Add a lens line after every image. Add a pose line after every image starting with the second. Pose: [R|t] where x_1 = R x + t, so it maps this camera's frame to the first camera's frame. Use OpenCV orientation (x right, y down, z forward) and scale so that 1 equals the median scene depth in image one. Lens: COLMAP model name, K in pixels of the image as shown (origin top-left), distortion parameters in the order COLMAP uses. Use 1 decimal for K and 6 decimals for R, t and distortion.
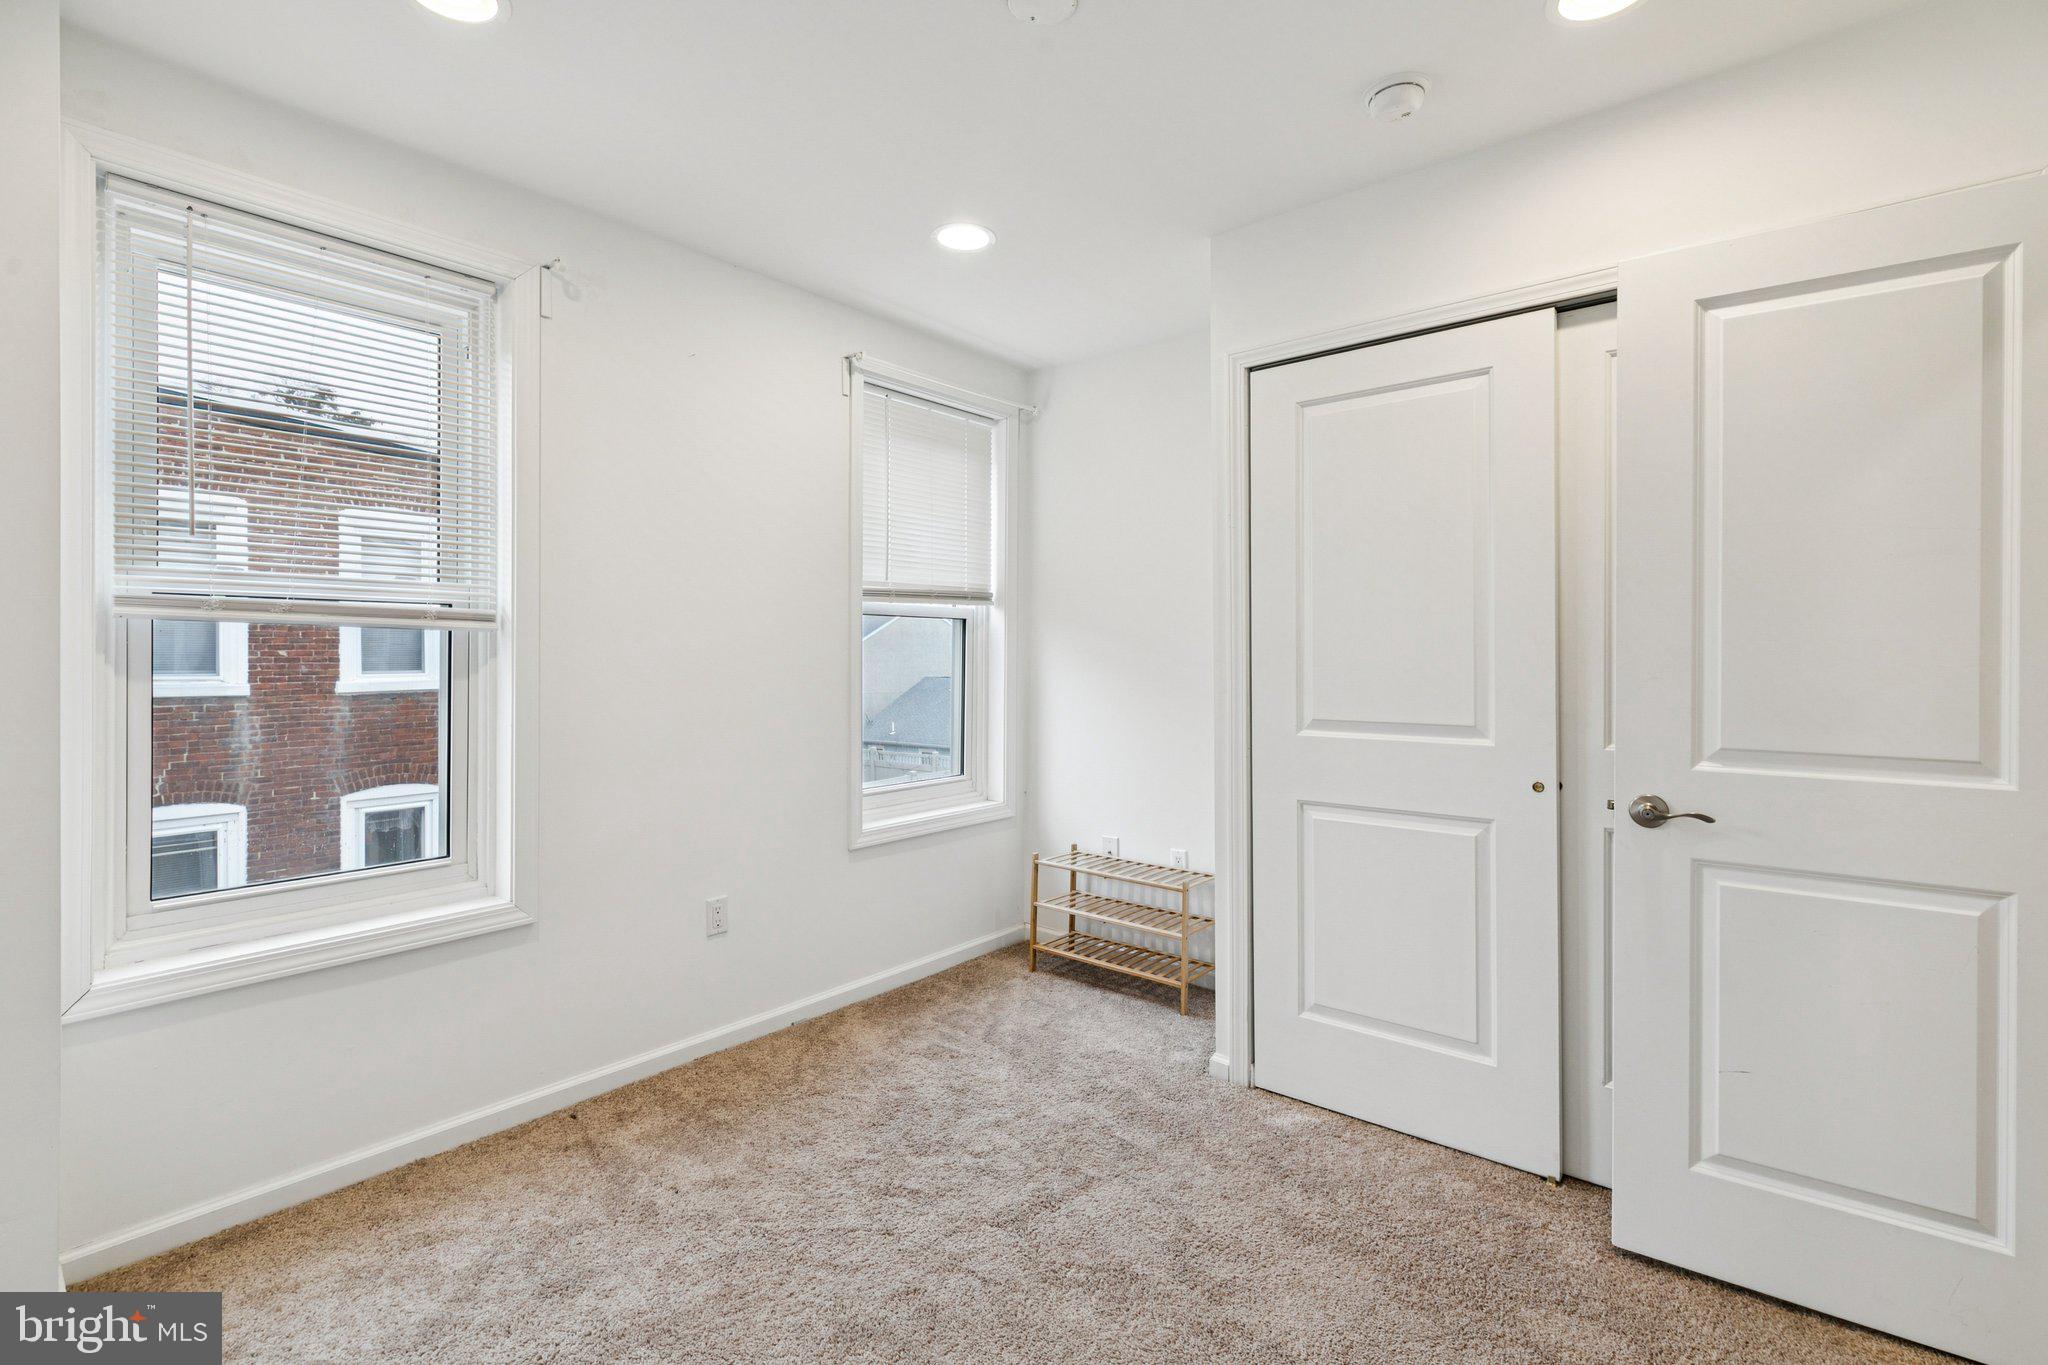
lens RADIAL K [[928.7, 0, 1024.2], [0, 928.7, 654.5], [0, 0, 1]] dist [-0.001186, -0.000062]
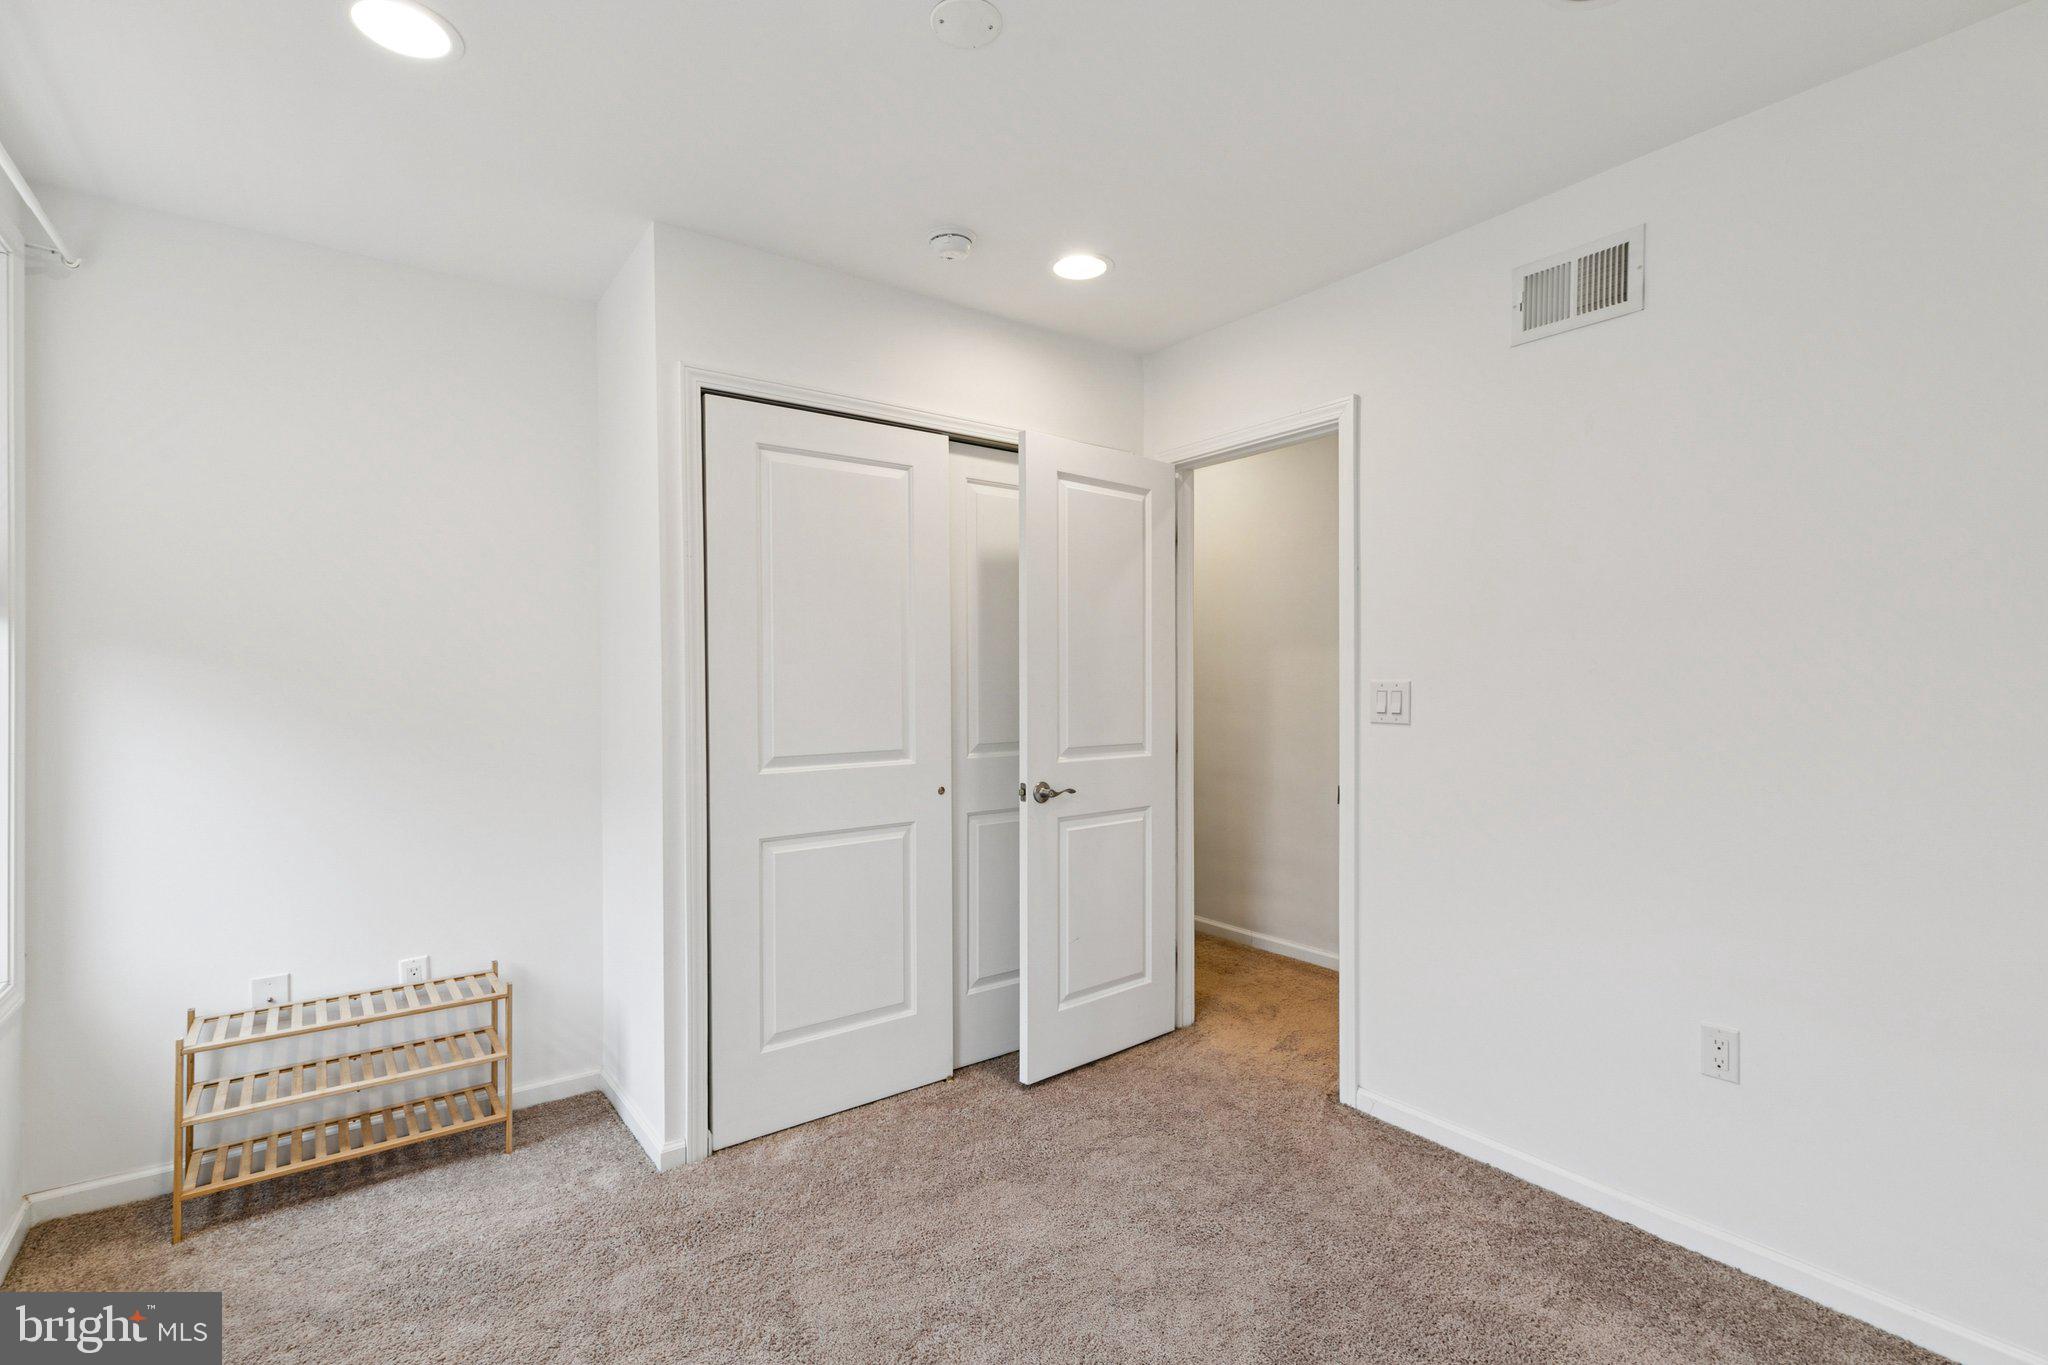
lens RADIAL K [[934.1, 0, 1024.0], [0, 934.1, 682.5], [0, 0, 1]] dist [0.001848, 0.000080]
pose [[0.229546, -0.008075, 0.973264, -0.626706], [0.001991, 0.999967, 0.007827, -0.020242], [-0.973296, 0.000141, 0.229554, 0.493497]]
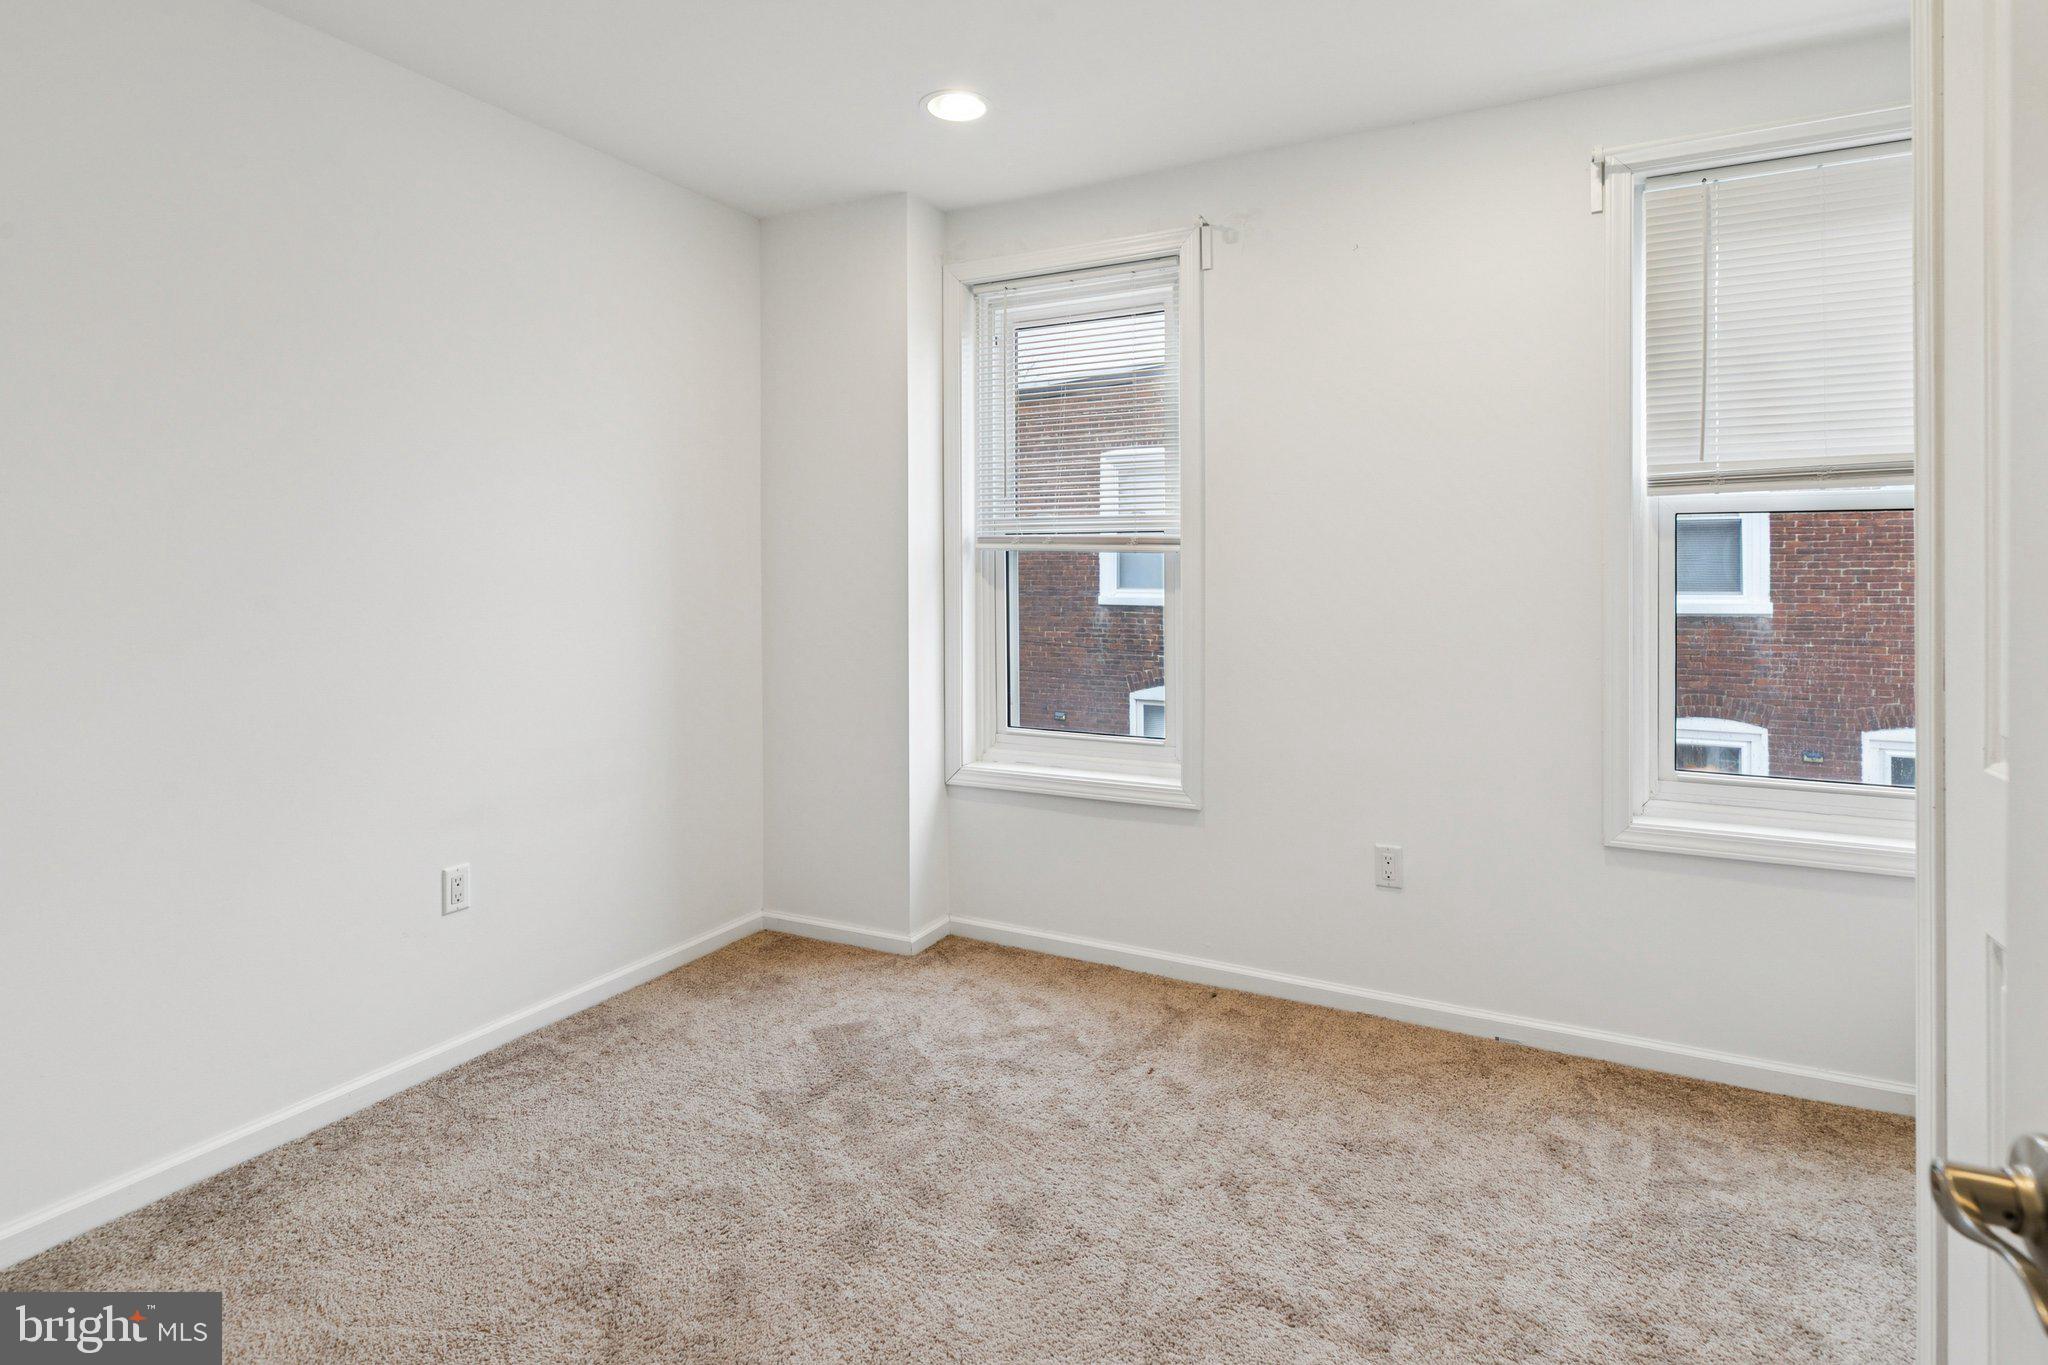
lens RADIAL K [[1047.5, 0, 1024.0], [0, 1047.5, 578.1], [0, 0, 1]] dist [-0.000604, -0.001583]
pose [[0.217230, 0.004587, -0.976110, 0.657295], [-0.000564, 0.999989, 0.004574, 0.000810], [0.976120, -0.000443, 0.217231, 0.505945]]
